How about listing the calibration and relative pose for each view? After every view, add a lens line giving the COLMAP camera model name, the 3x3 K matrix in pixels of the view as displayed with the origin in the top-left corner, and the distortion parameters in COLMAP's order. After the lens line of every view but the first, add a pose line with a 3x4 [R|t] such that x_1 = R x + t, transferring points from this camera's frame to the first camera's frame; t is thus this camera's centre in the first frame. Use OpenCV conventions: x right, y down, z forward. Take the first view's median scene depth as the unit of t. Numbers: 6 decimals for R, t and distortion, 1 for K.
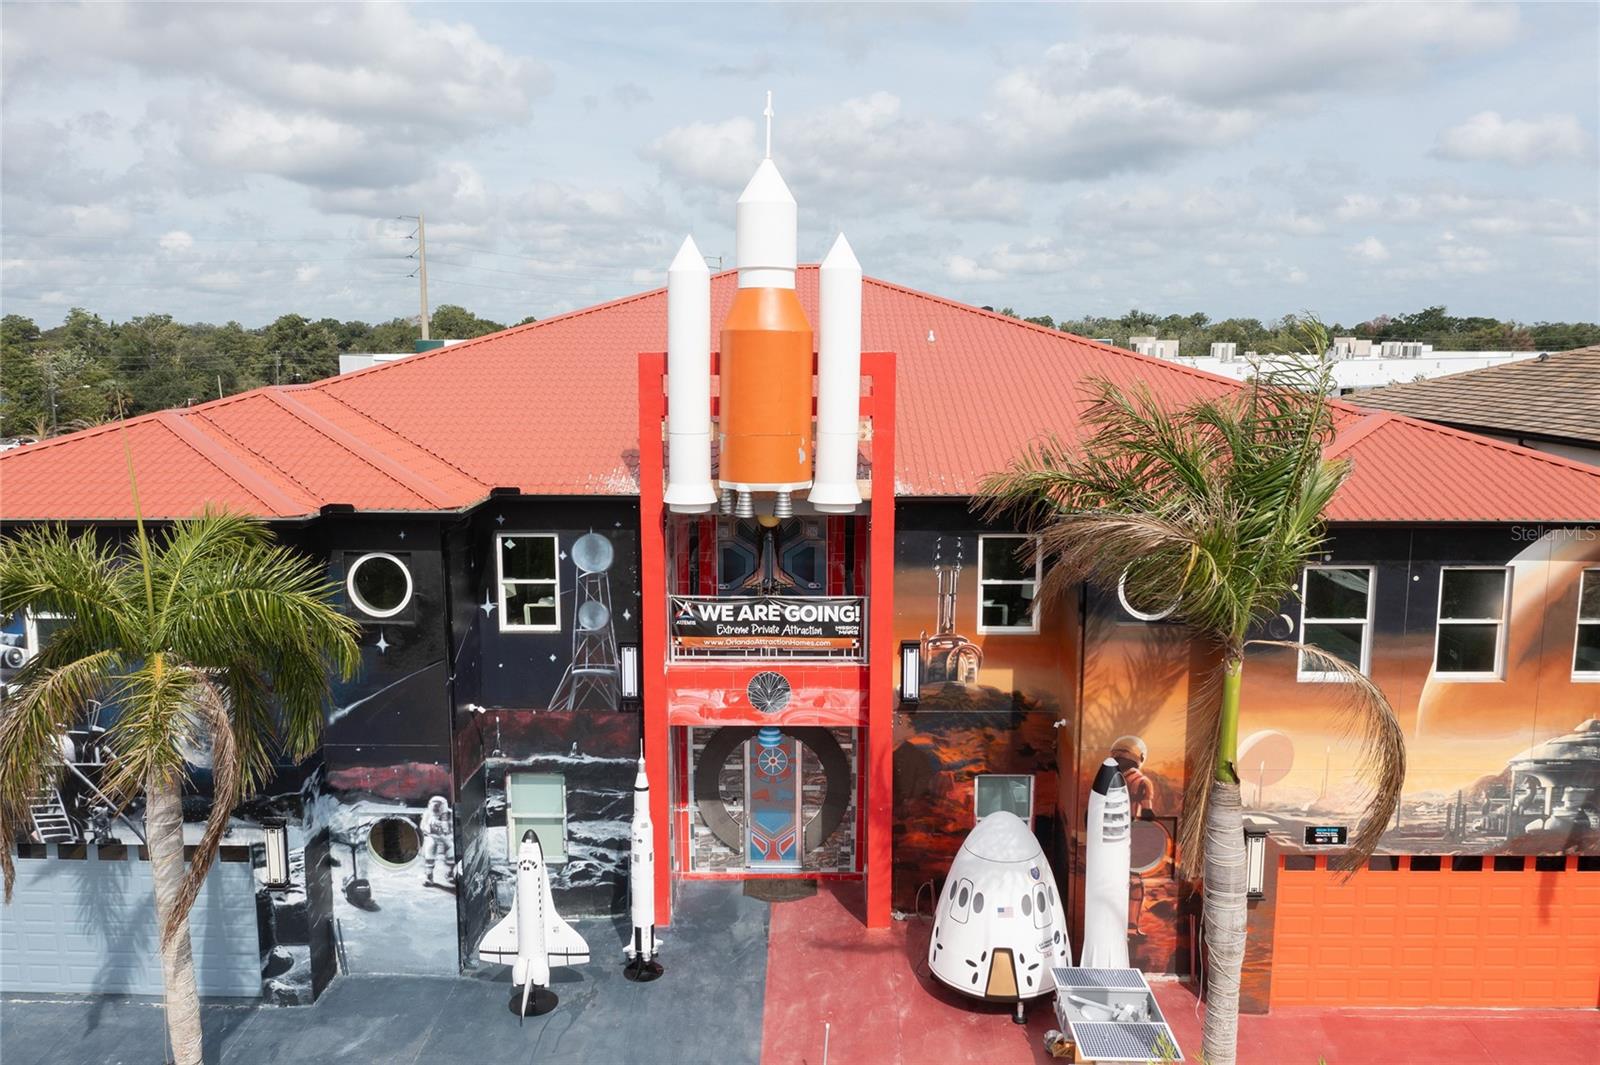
lens RADIAL K [[1272.9, 0, 796.4], [0, 1272.9, 531.8], [0, 0, 1]] dist [0.002278, -0.019147]
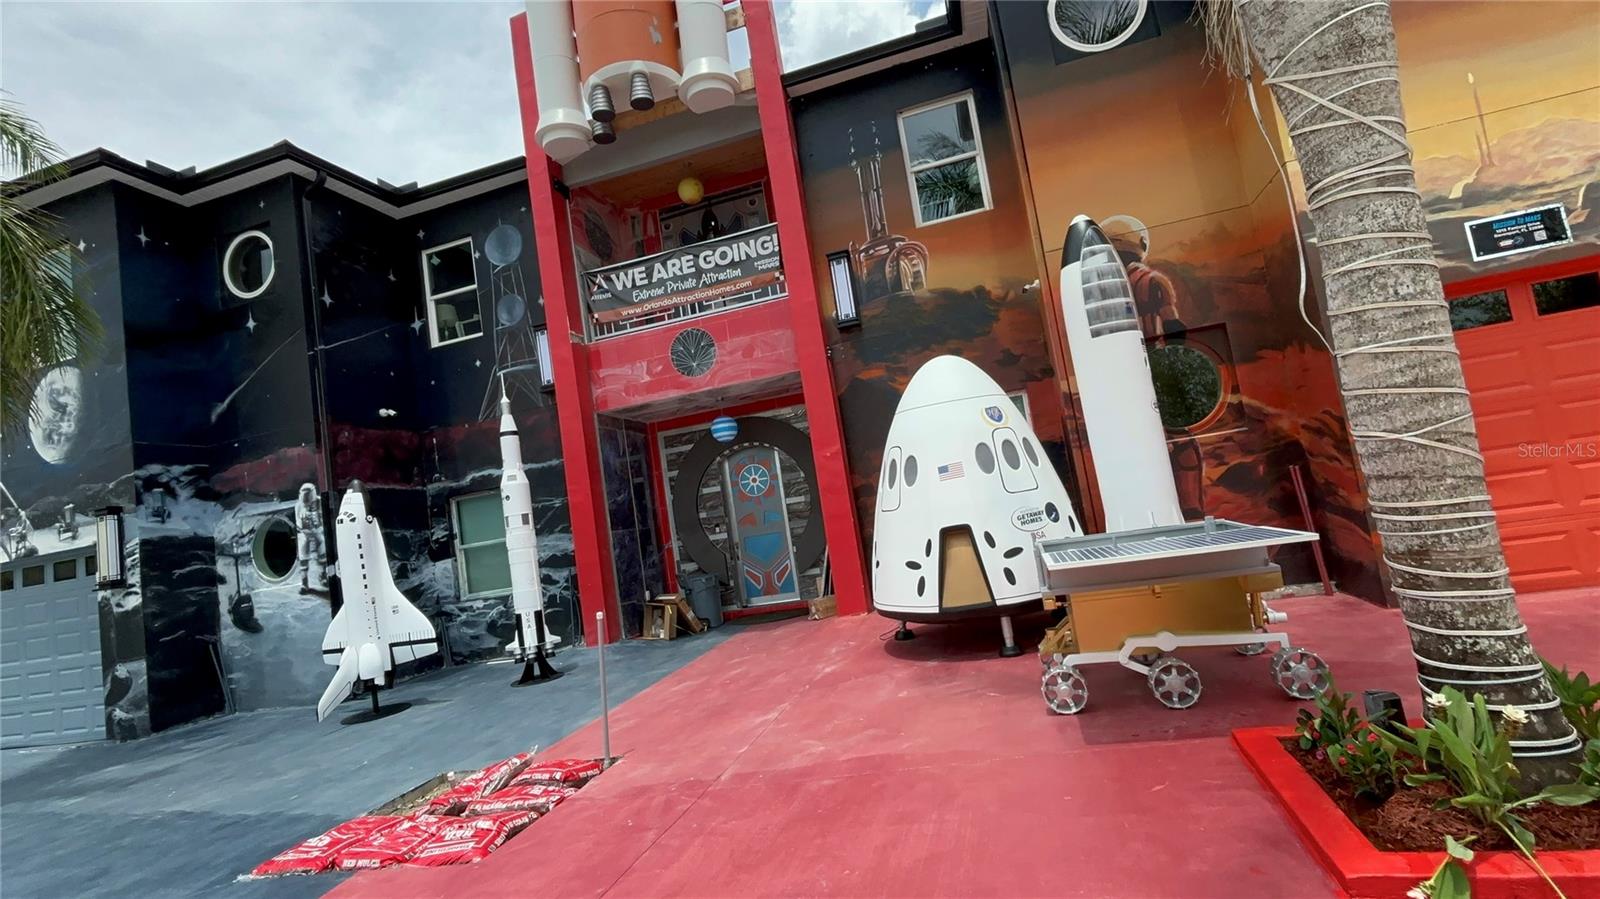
lens RADIAL K [[746.3, 0, 802.0], [0, 746.3, 449.2], [0, 0, 1]] dist [0.009822, -0.005776]
pose [[0.956468, -0.171716, -0.235971, 0.170805], [0.112802, 0.963258, -0.243740, 0.345849], [0.269155, 0.206511, 0.940696, 0.591863]]
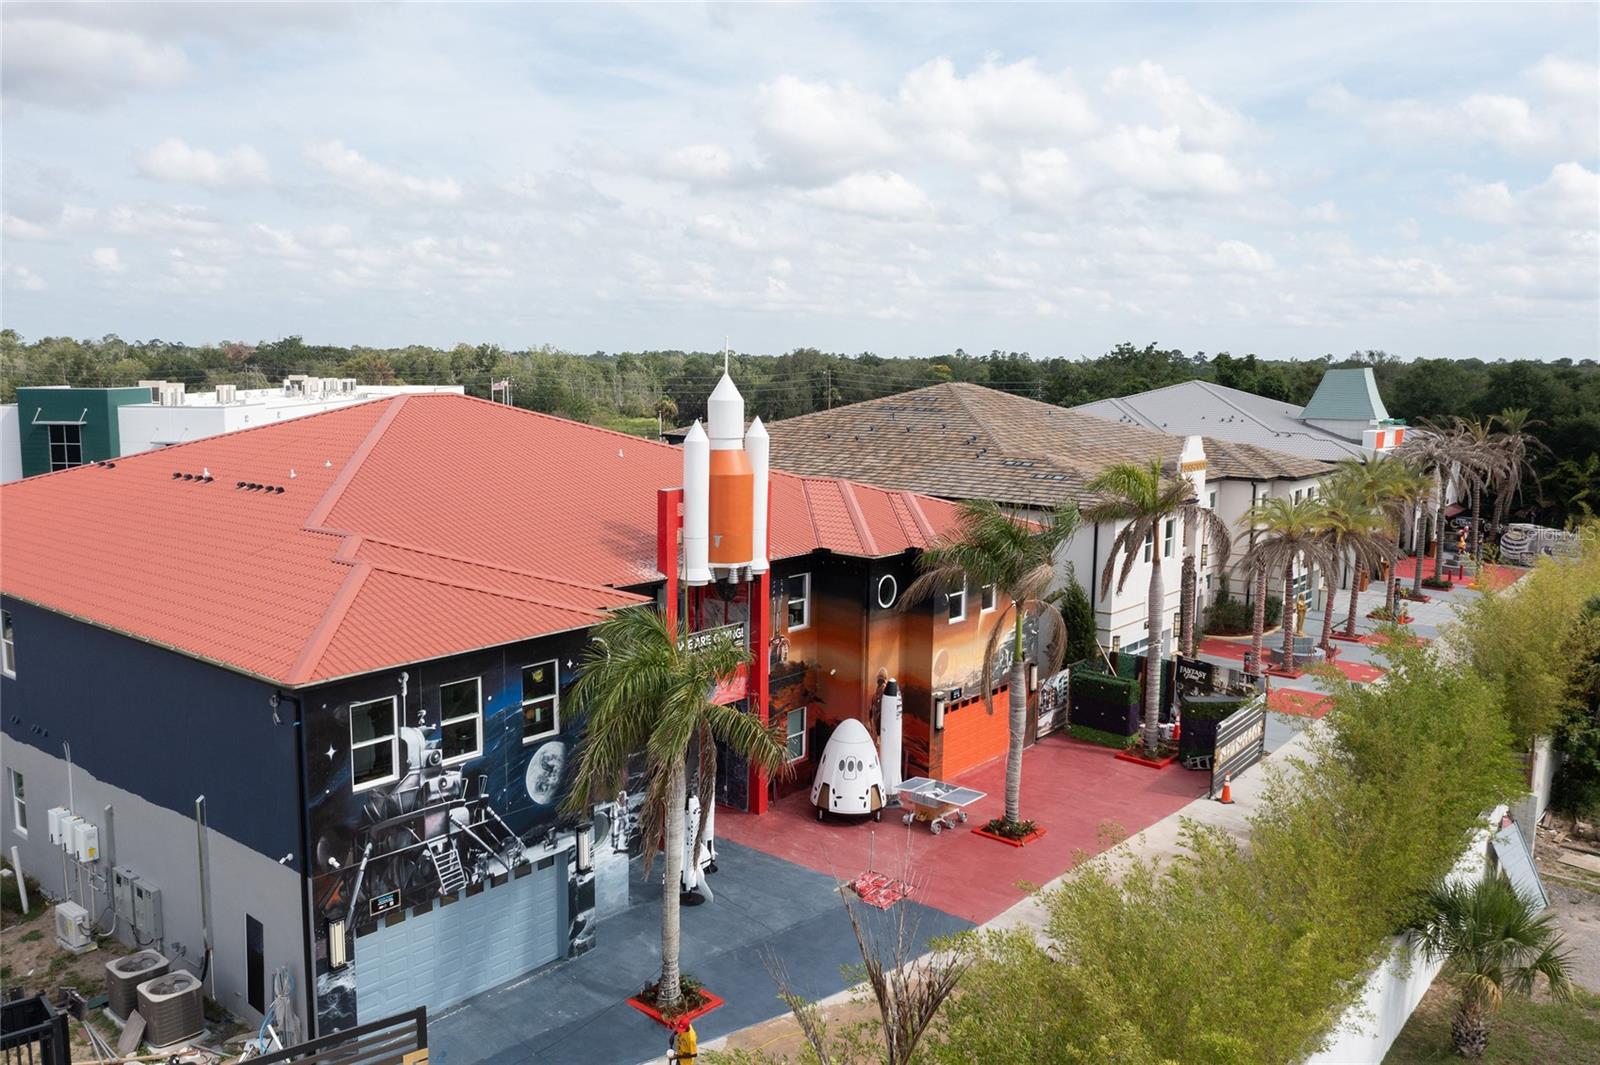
lens RADIAL K [[1272.9, 0, 798.0], [0, 1272.9, 527.3], [0, 0, 1]] dist [0.002278, -0.019147]
pose [[0.615991, -0.096423, 0.781830, -1.298008], [0.105385, 0.993646, 0.039515, -0.142367], [-0.780672, 0.058052, 0.622239, -0.131171]]
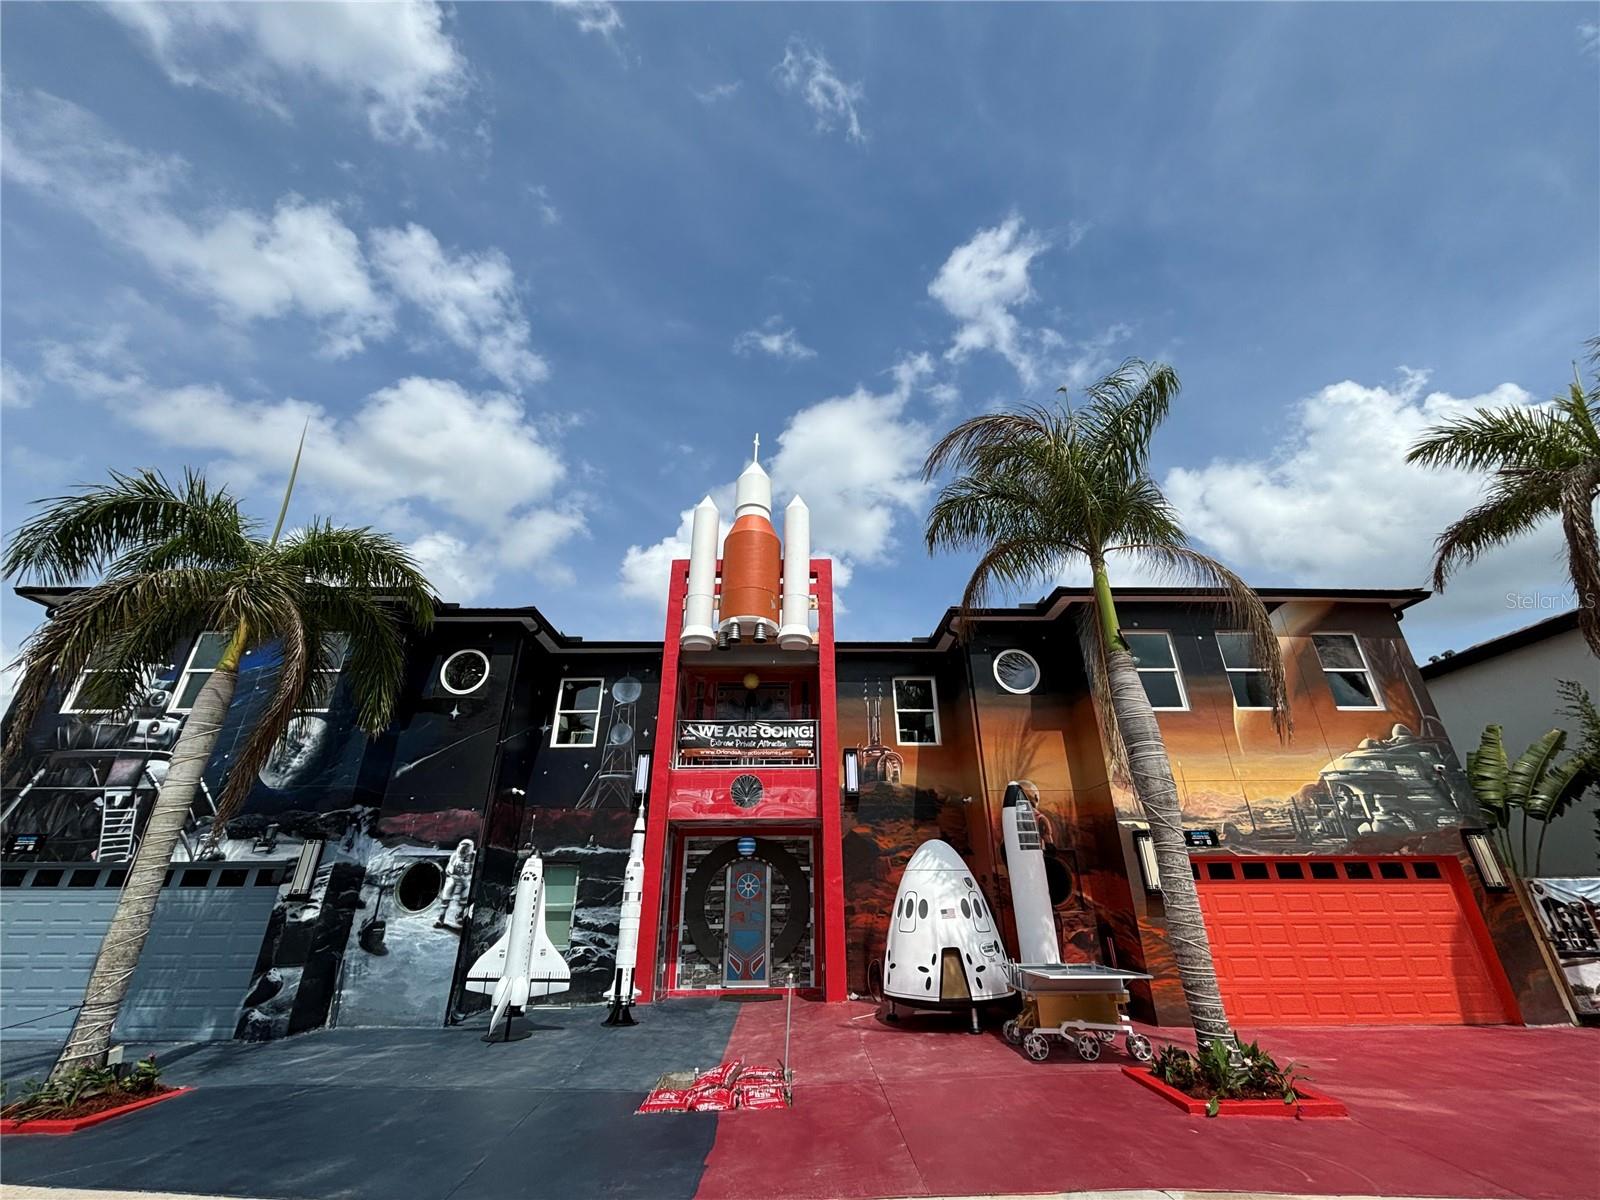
lens RADIAL K [[651.8, 0, 802.3], [0, 651.8, 596.9], [0, 0, 1]] dist [0.003184, -0.001372]
pose [[0.999202, 0.009320, 0.038838, 0.008960], [0.014136, 0.826933, -0.562123, 0.365601], [-0.037356, 0.562223, 0.826141, 0.343877]]
